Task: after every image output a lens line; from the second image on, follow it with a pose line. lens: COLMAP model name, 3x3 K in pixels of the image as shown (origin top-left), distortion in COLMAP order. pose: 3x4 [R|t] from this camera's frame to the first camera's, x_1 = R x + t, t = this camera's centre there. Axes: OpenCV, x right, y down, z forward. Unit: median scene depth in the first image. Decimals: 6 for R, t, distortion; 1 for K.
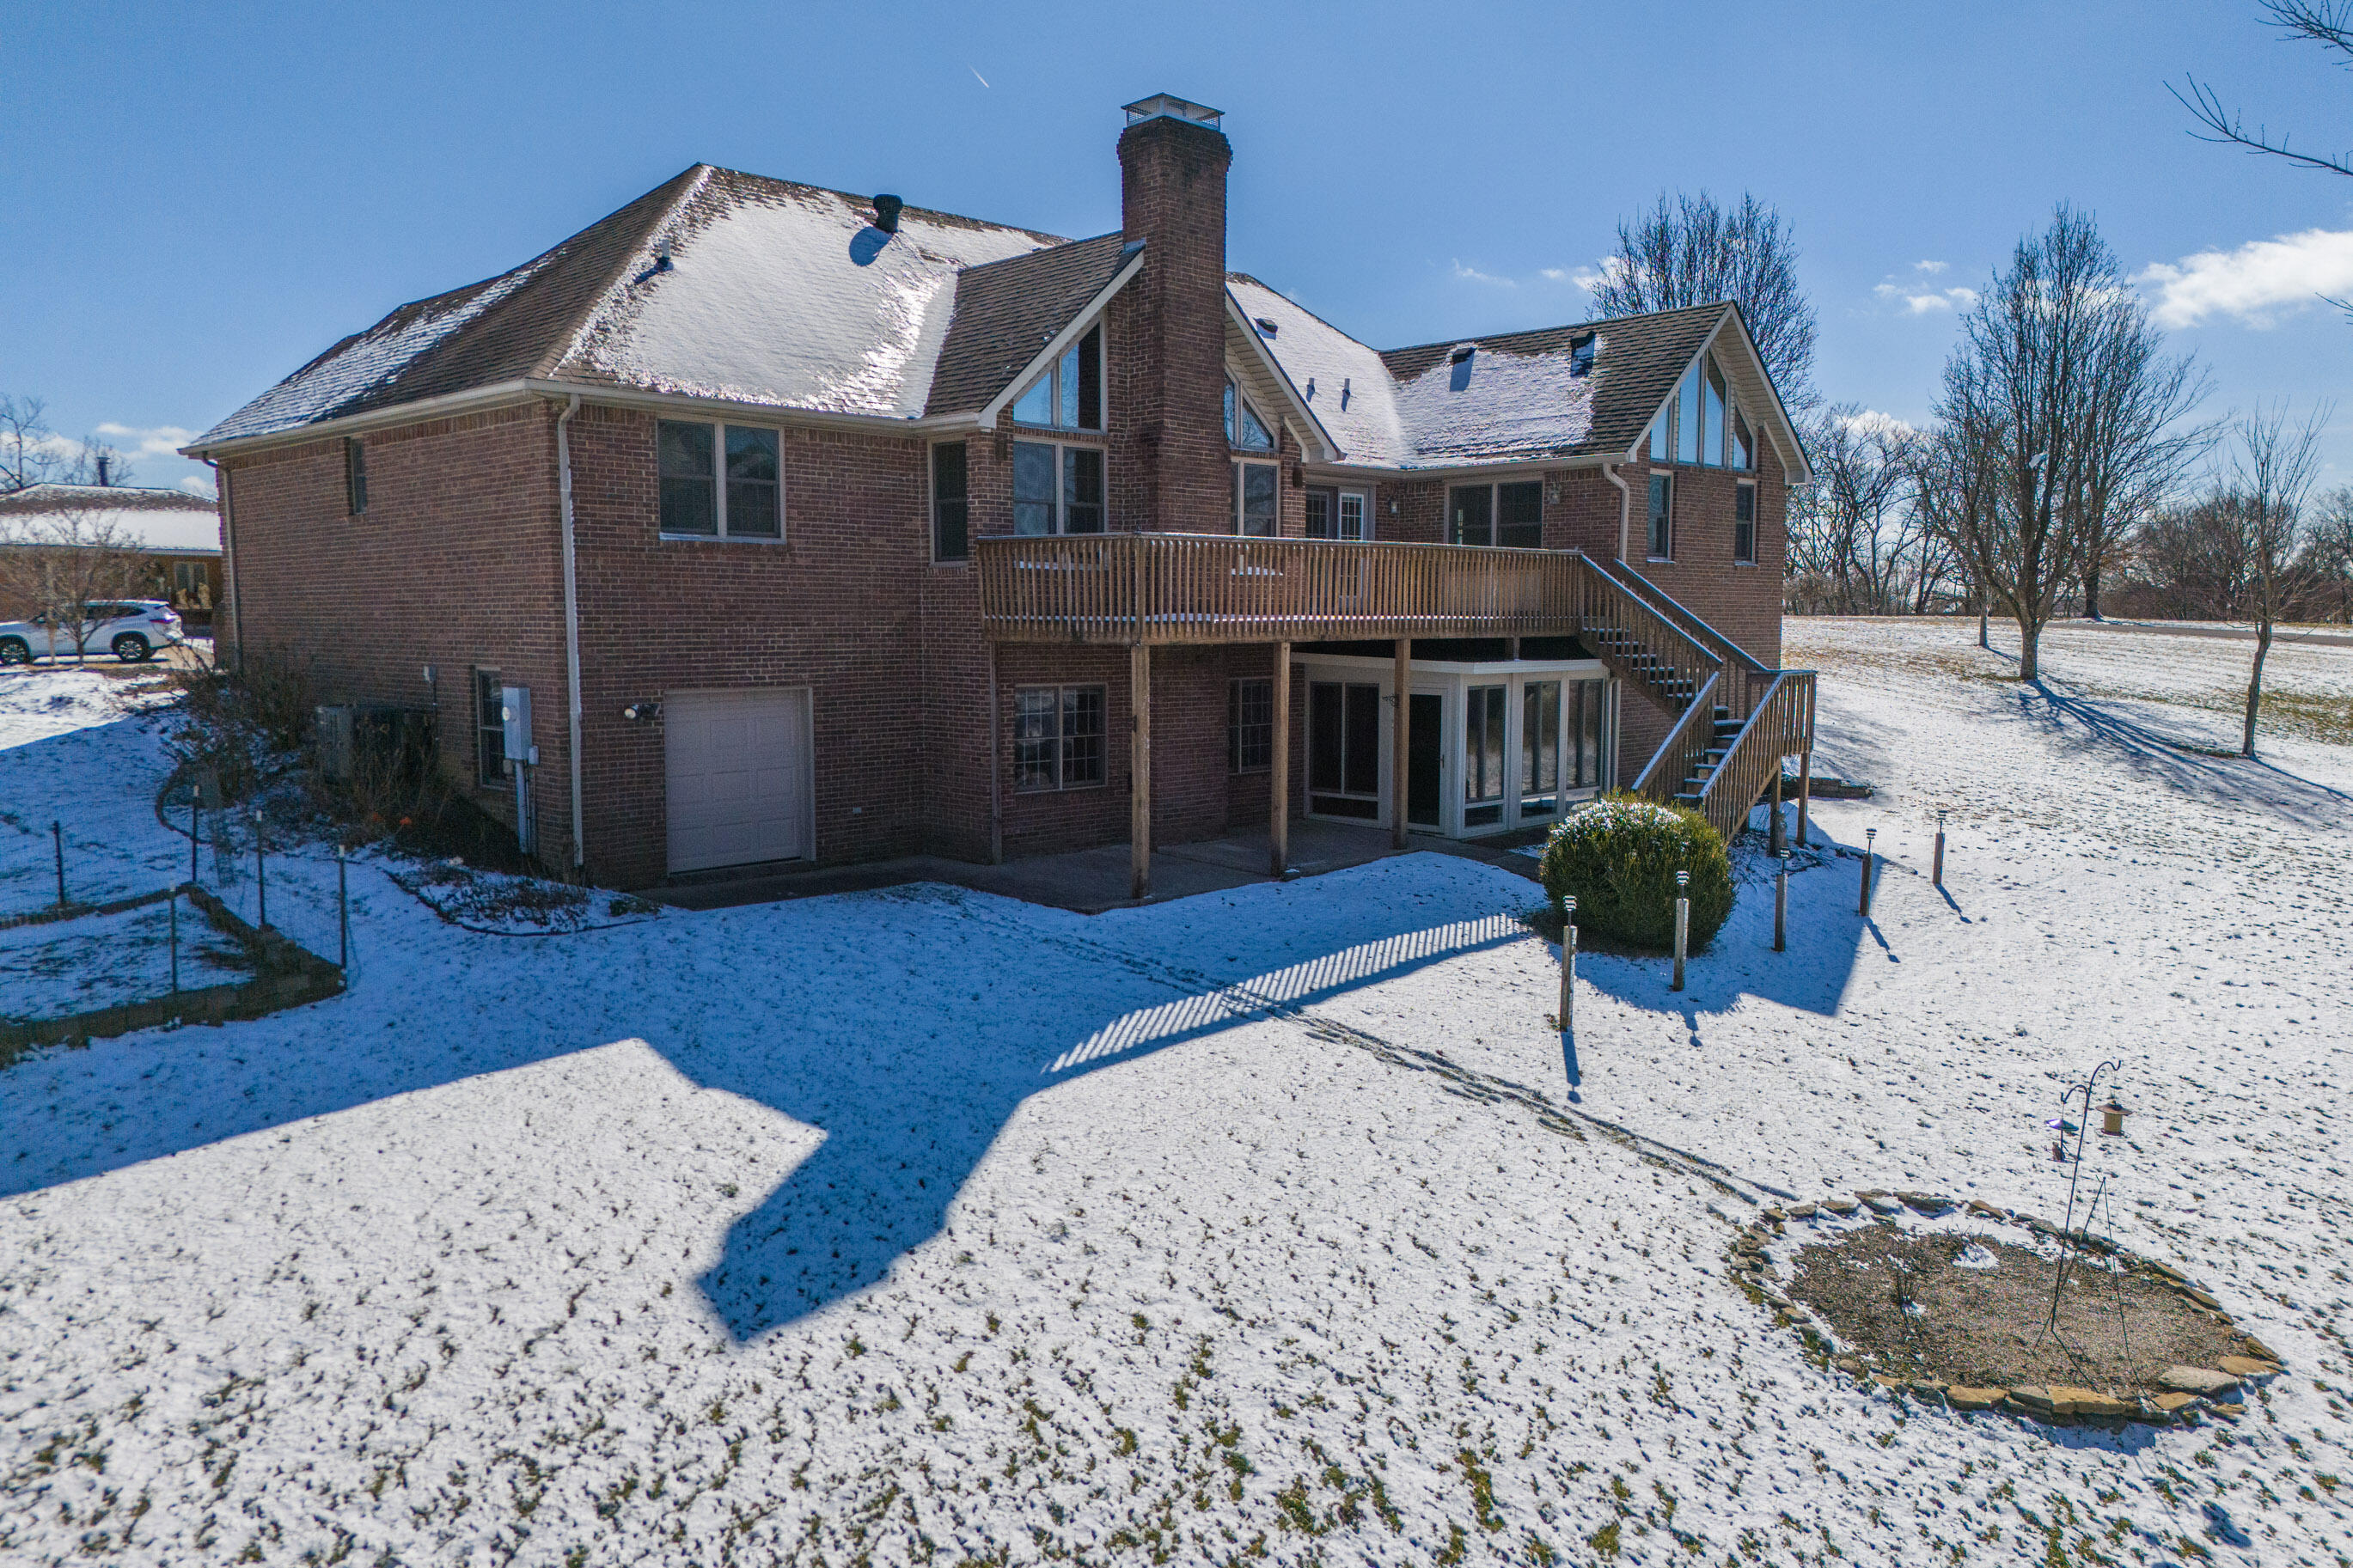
lens RADIAL K [[1716.5, 0, 1167.7], [0, 1716.5, 784.9], [0, 0, 1]] dist [0.079005, -0.068428]
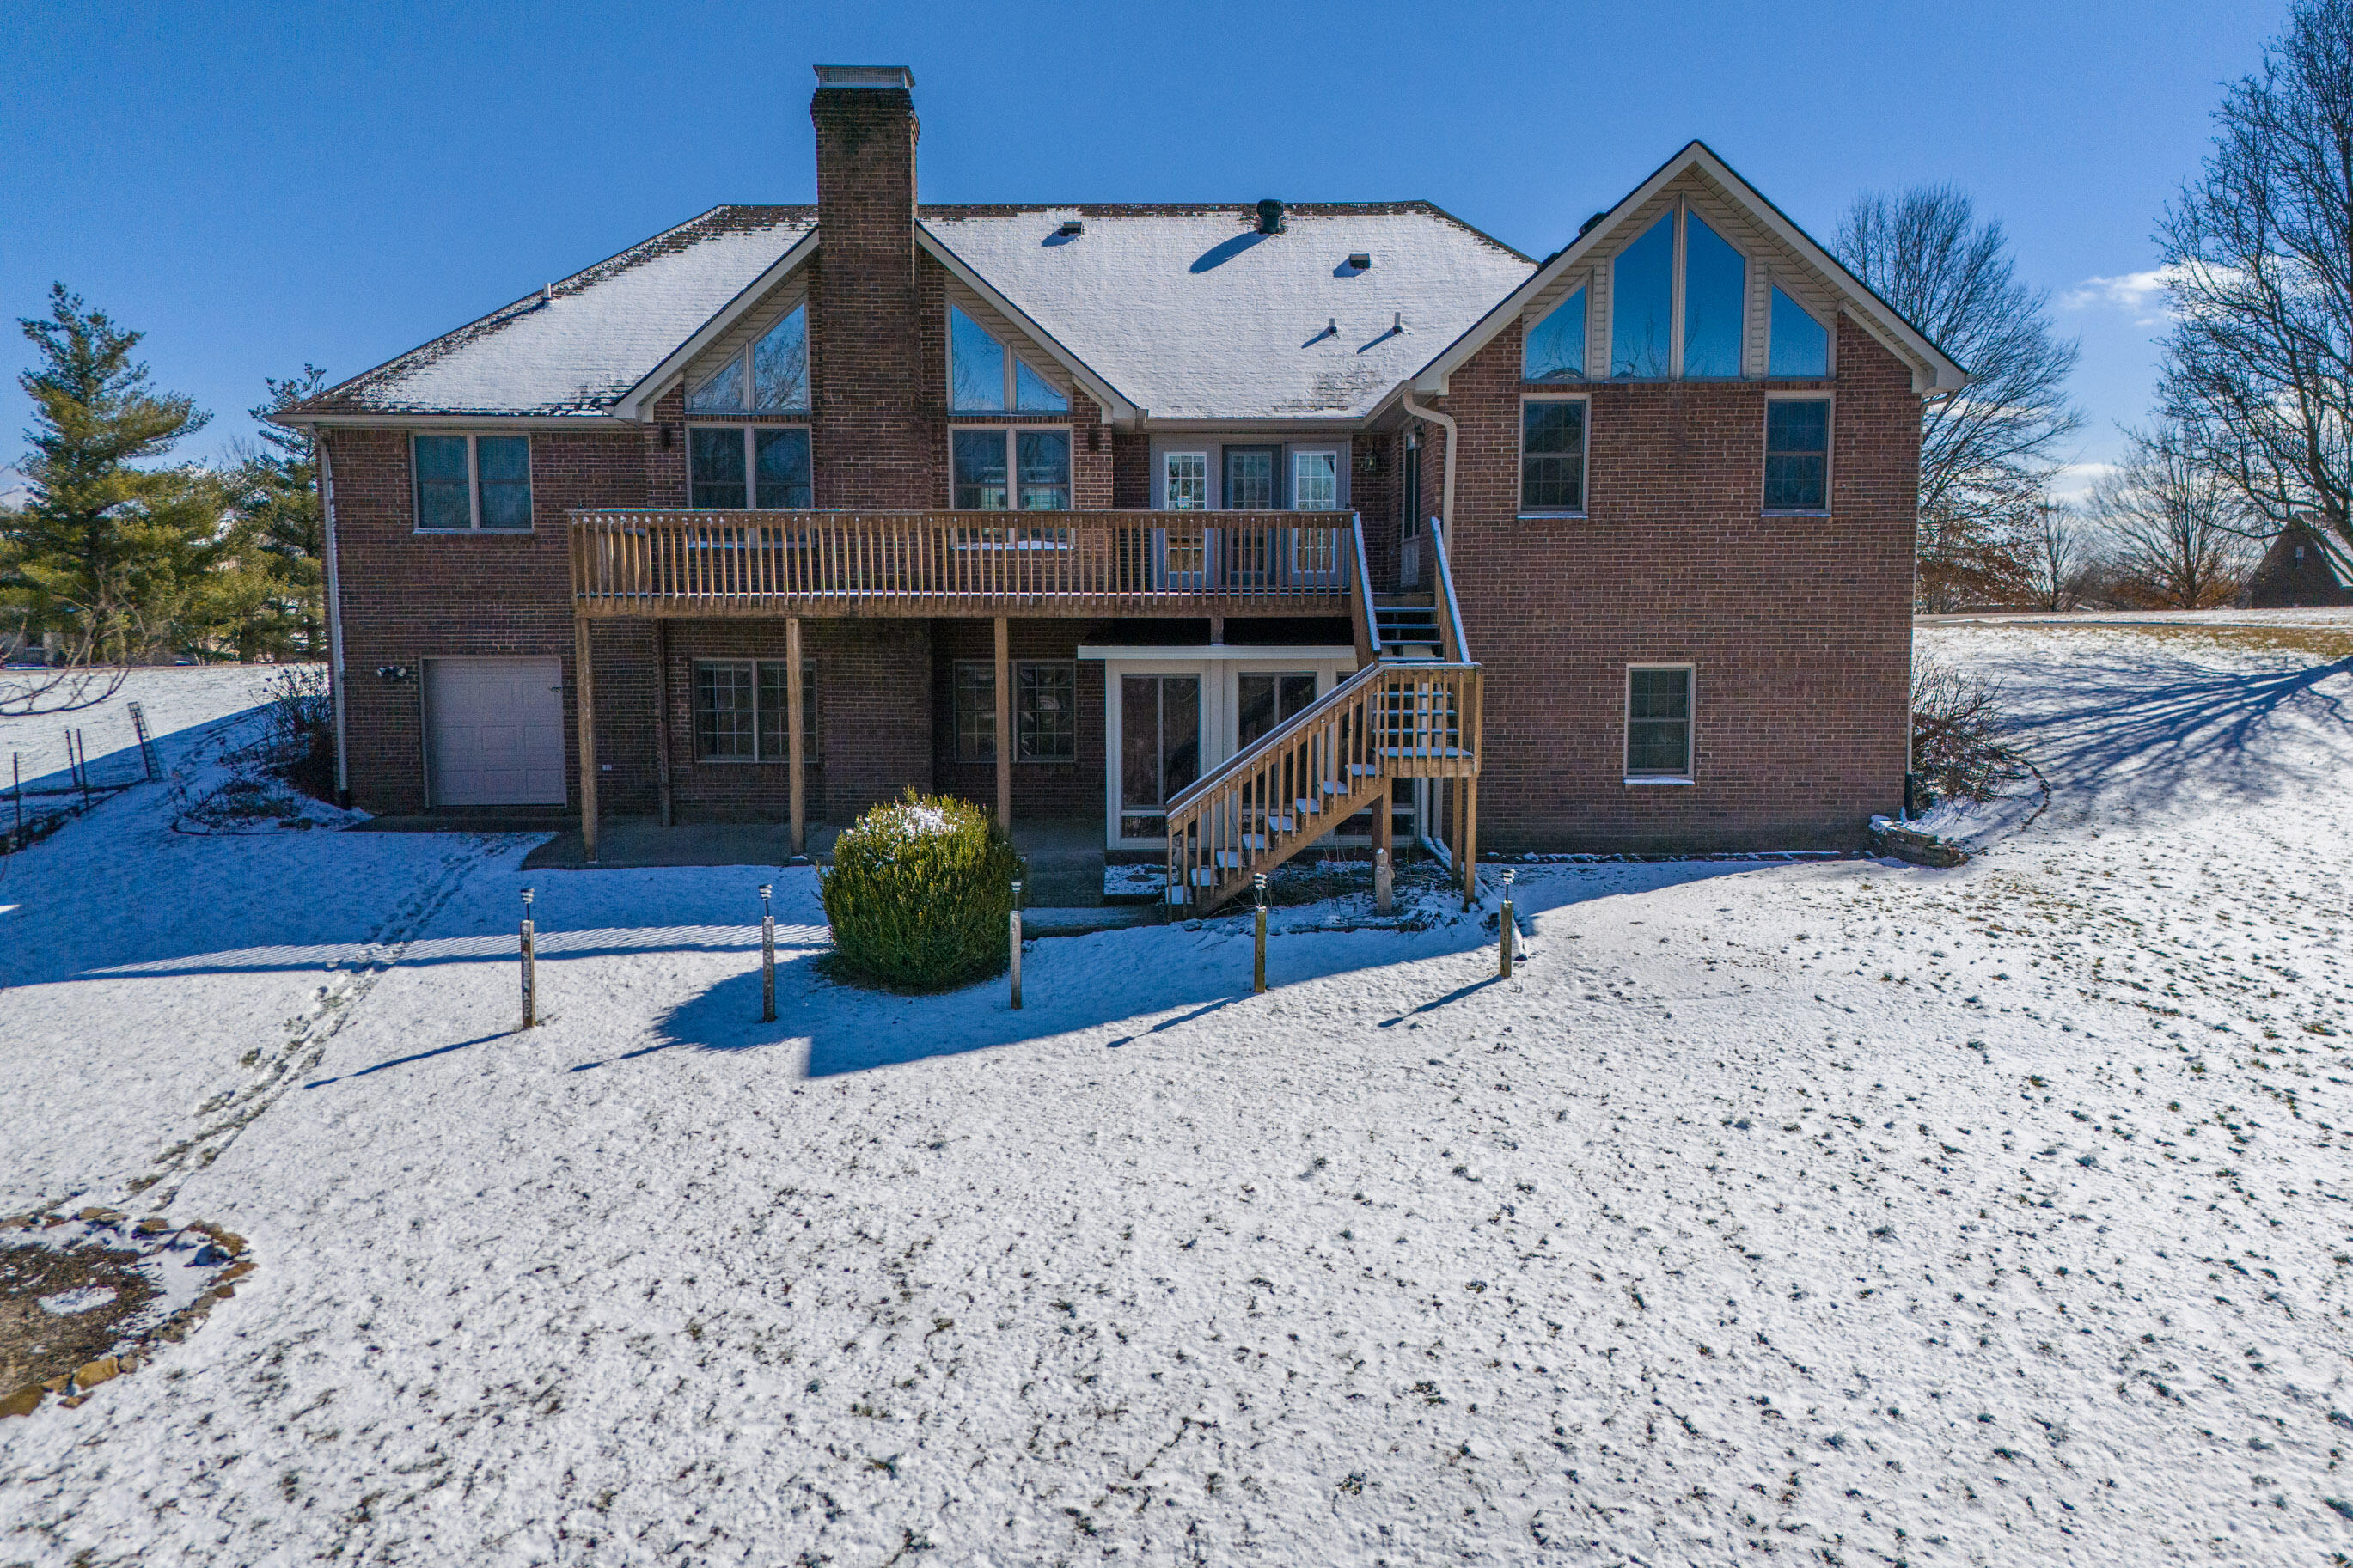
lens RADIAL K [[1714.2, 0, 1176.5], [0, 1714.2, 784.0], [0, 0, 1]] dist [0.031523, -0.001398]
pose [[0.706337, 0.068625, -0.704542, 0.883759], [-0.068998, 0.997225, 0.027960, -0.031511], [0.704505, 0.028863, 0.709112, 0.465079]]
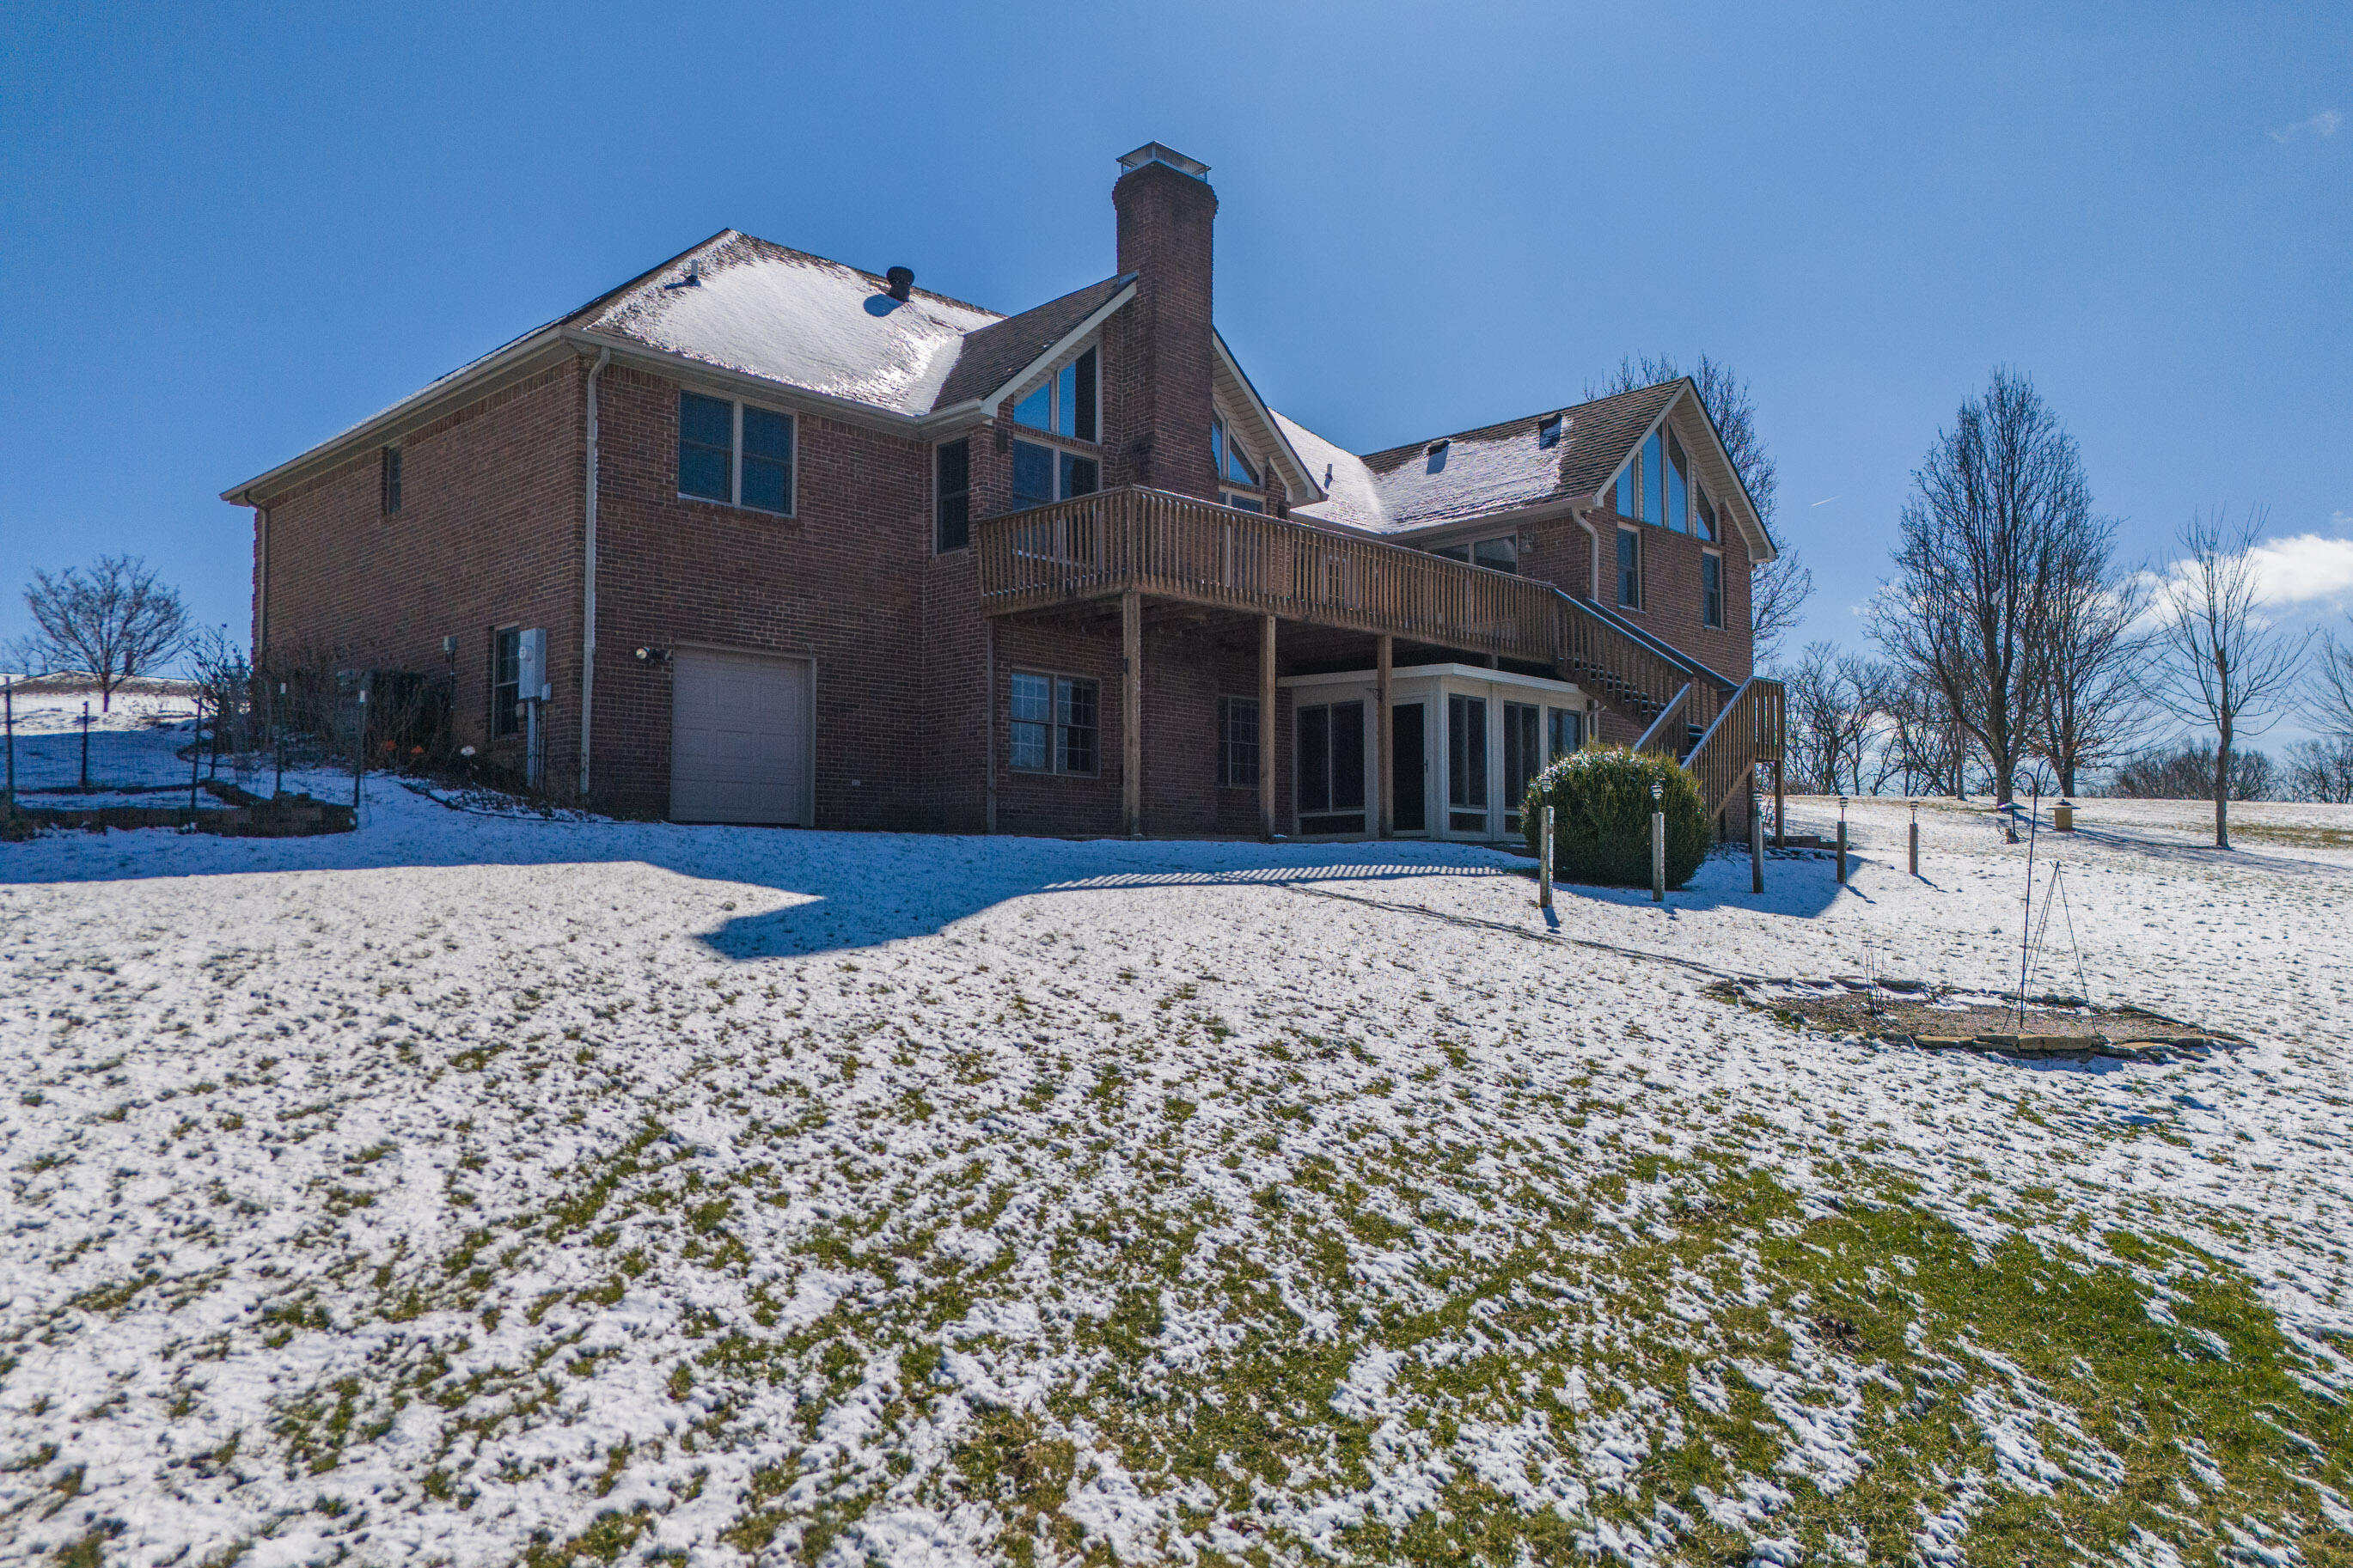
lens RADIAL K [[1716.5, 0, 1167.7], [0, 1716.5, 784.9], [0, 0, 1]] dist [0.079005, -0.068428]
pose [[0.999998, -0.000309, 0.001793, 0.003760], [0.000604, 0.986009, -0.166690, 0.188335], [-0.001716, 0.166691, 0.986008, -0.012923]]
